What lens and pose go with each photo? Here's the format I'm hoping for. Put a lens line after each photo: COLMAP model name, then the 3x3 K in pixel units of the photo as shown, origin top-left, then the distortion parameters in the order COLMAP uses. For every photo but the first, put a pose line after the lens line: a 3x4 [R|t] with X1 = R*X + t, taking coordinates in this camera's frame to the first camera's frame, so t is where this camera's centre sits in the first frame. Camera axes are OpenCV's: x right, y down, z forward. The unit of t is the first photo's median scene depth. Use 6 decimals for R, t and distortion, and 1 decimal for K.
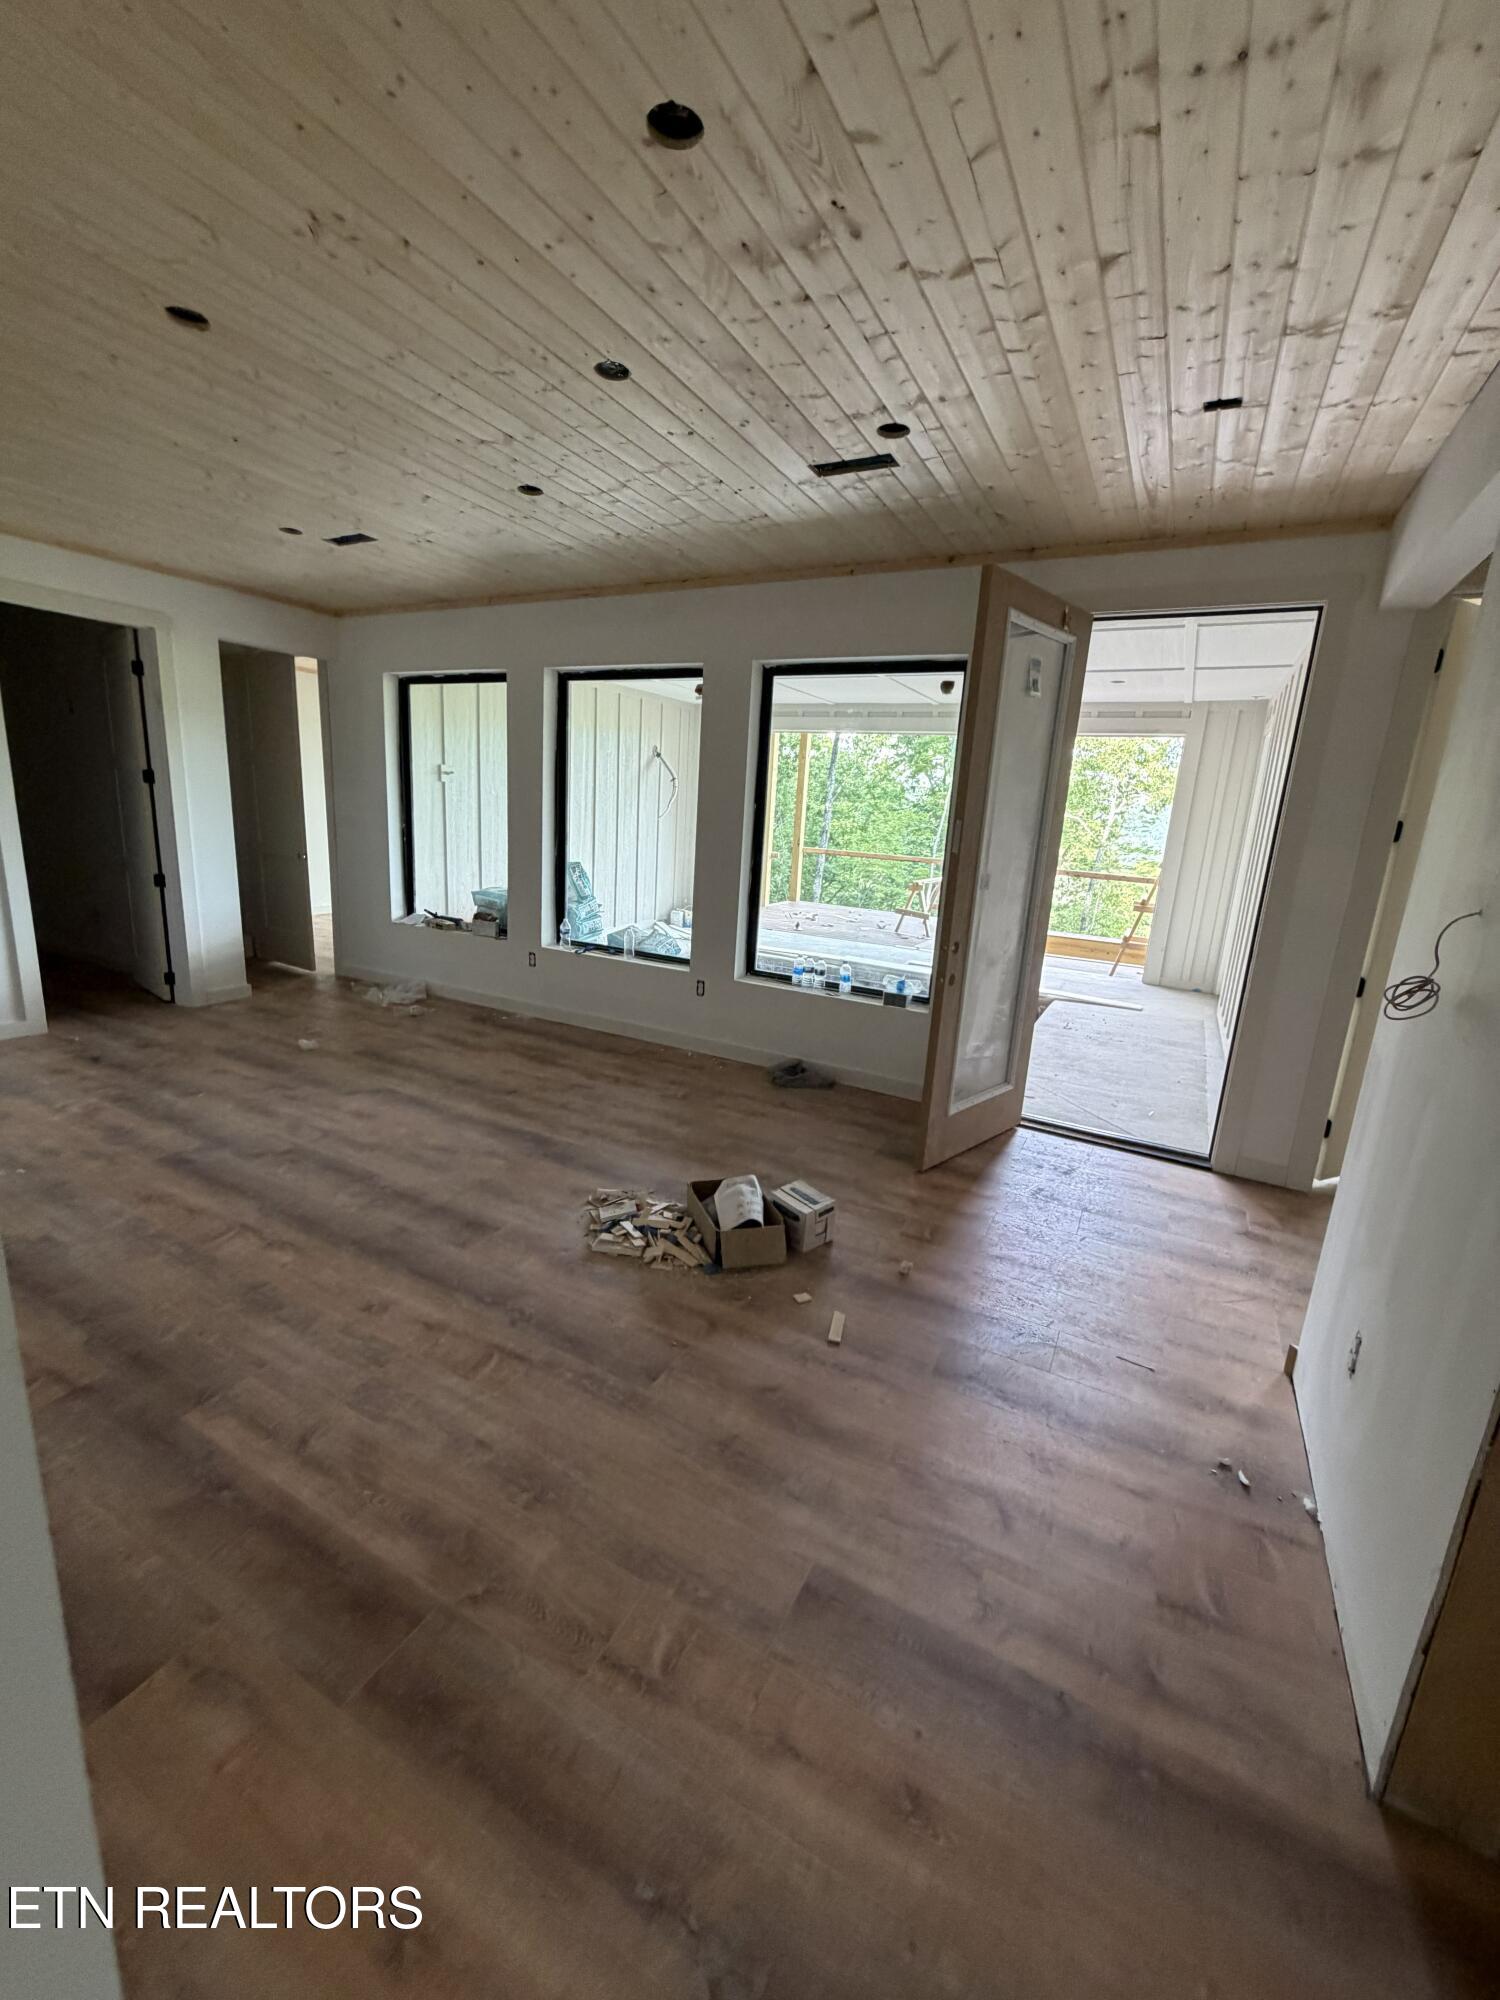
lens RADIAL K [[797.9, 0, 756.5], [0, 797.9, 987.4], [0, 0, 1]] dist [-0.001998, 0.001056]
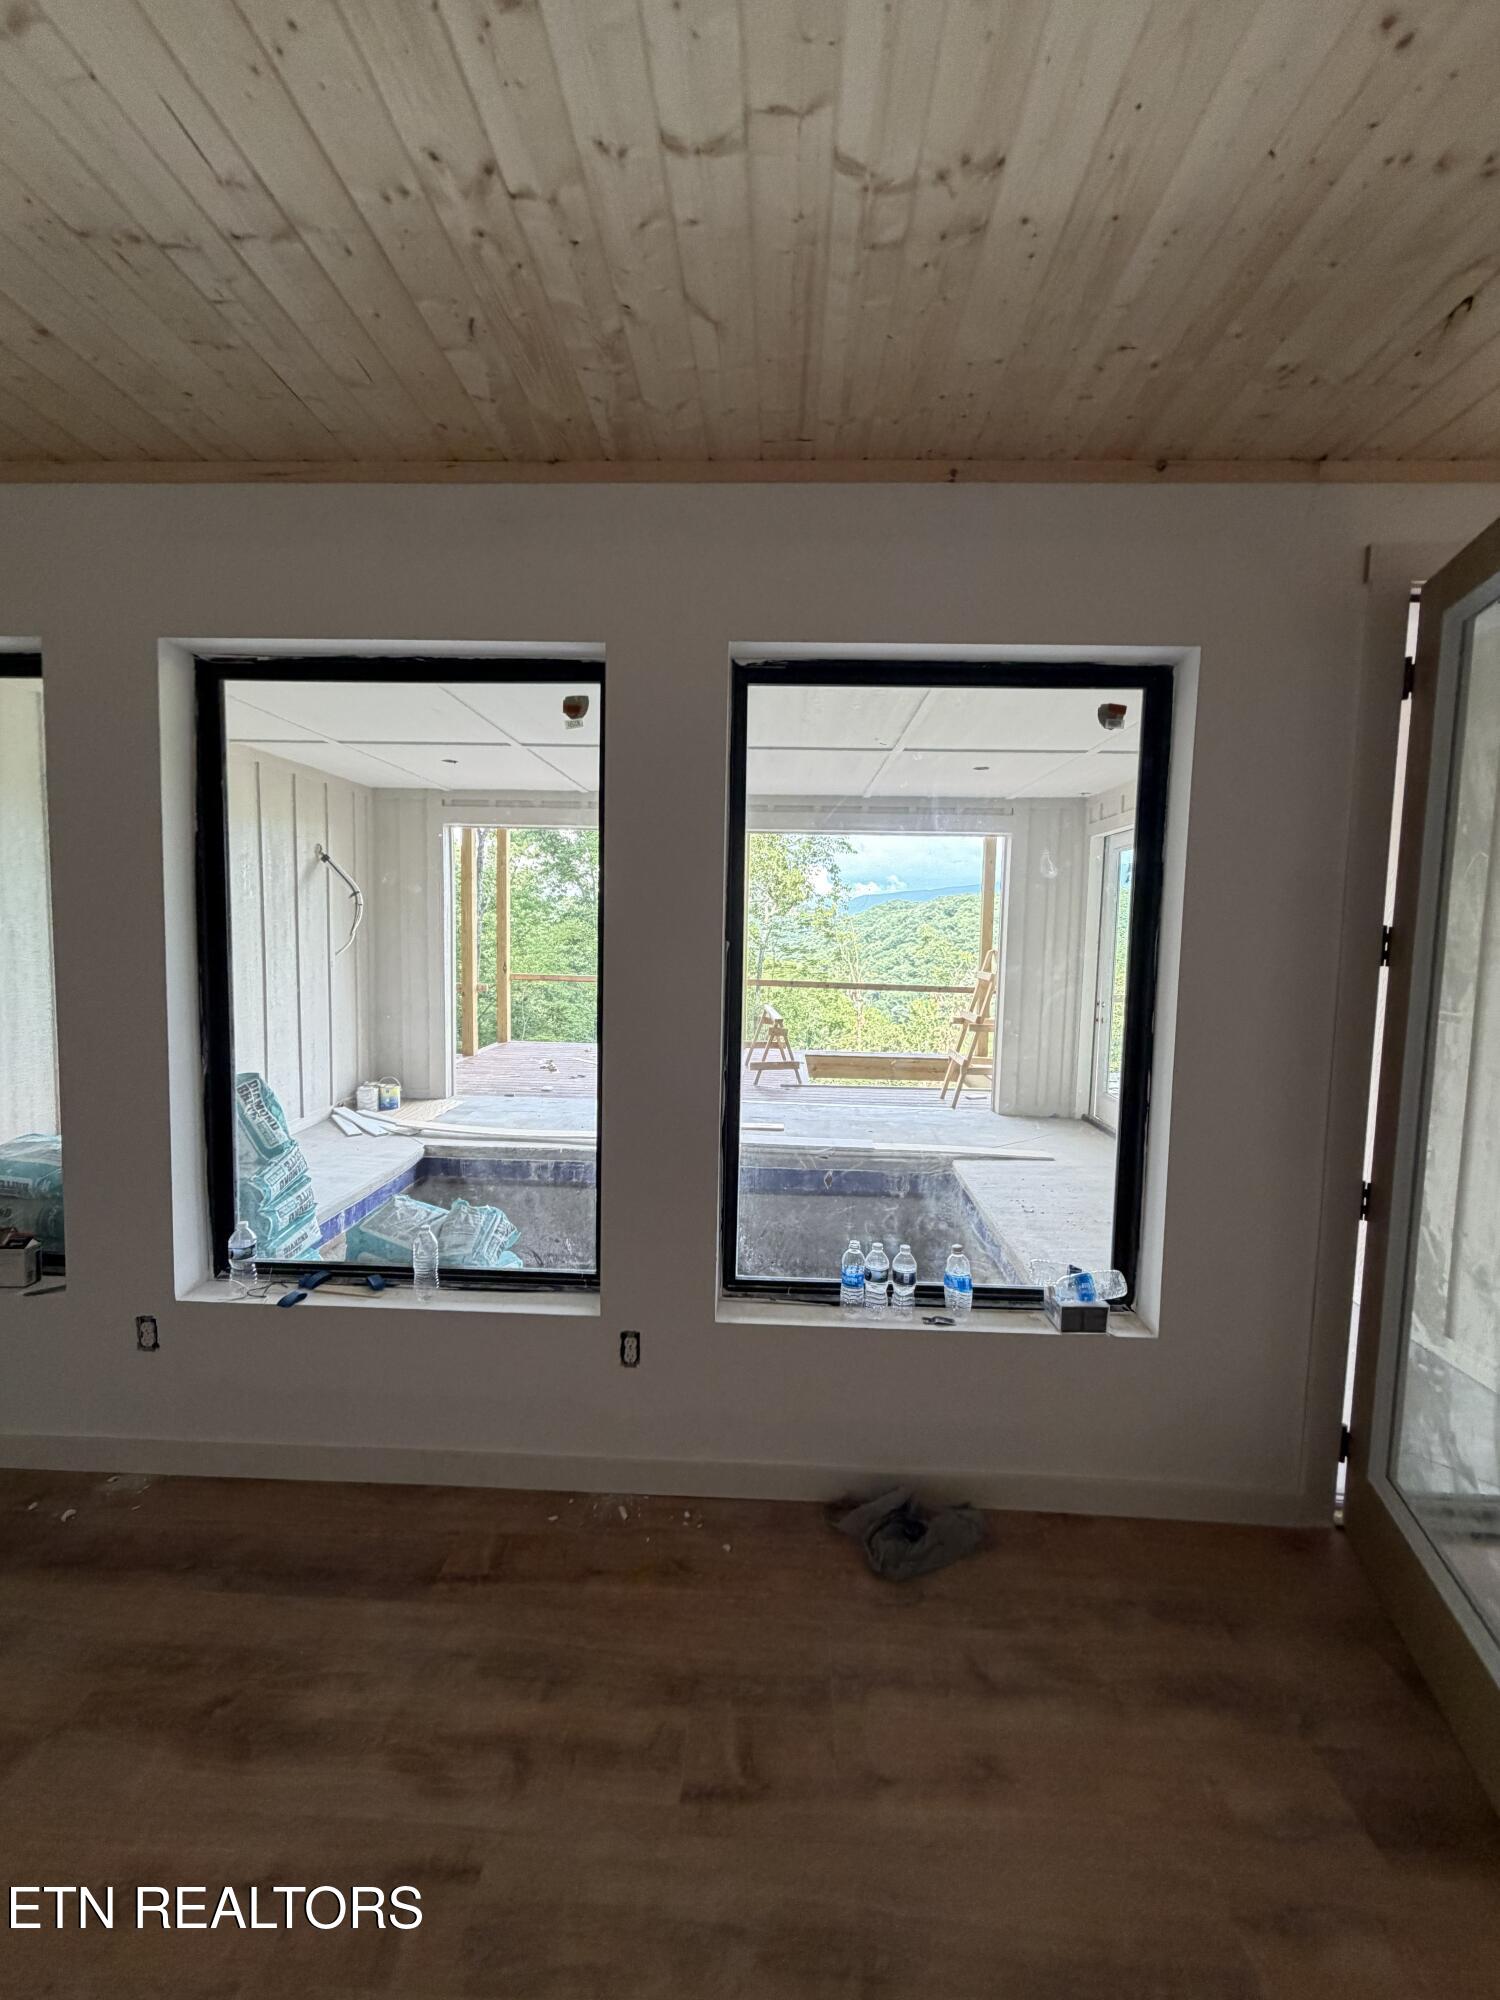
lens RADIAL K [[797.9, 0, 753.9], [0, 797.9, 993.7], [0, 0, 1]] dist [-0.001998, 0.001056]
pose [[0.900964, -0.072989, 0.427710, -0.161370], [0.125021, 0.987613, -0.094819, -0.126493], [-0.415491, 0.138901, 0.898929, 0.474409]]
